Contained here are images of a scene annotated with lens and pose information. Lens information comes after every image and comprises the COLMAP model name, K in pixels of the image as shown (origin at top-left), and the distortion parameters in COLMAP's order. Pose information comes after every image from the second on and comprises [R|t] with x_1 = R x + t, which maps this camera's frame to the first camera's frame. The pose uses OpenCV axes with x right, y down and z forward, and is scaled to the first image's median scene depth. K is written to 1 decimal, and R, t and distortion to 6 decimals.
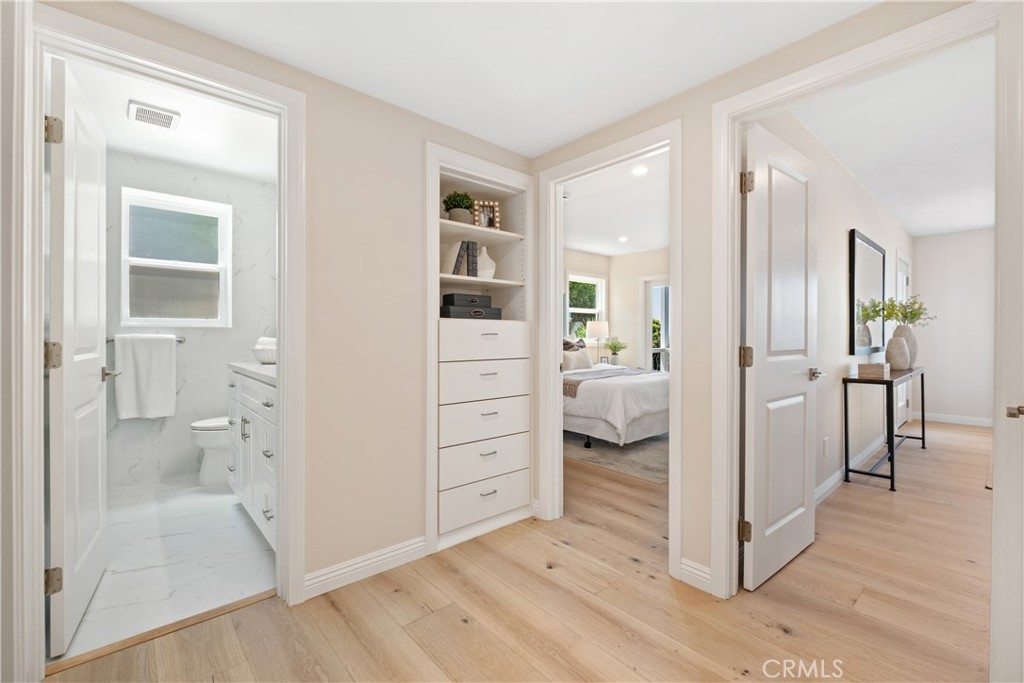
lens RADIAL K [[445.4, 0, 518.8], [0, 445.4, 339.1], [0, 0, 1]] dist [0.003028, -0.005732]
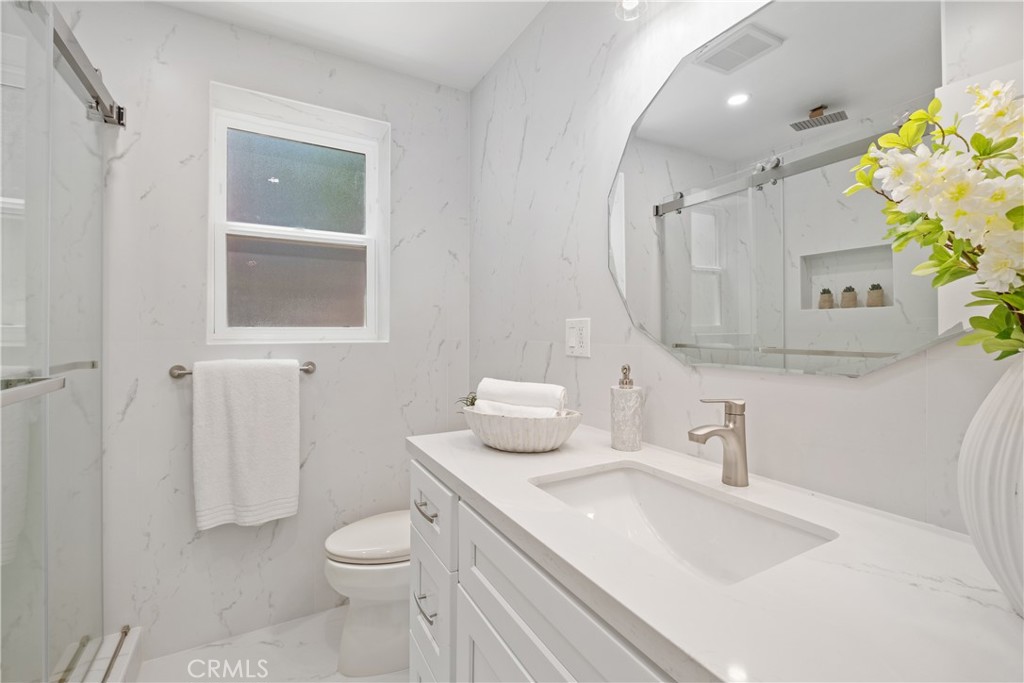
lens RADIAL K [[445.4, 0, 508.2], [0, 445.4, 338.0], [0, 0, 1]] dist [0.003028, -0.005732]
pose [[0.963713, -0.007846, -0.266826, -0.378028], [0.006334, 0.999959, -0.006526, -0.030152], [0.266866, 0.004599, 0.963723, 0.543395]]
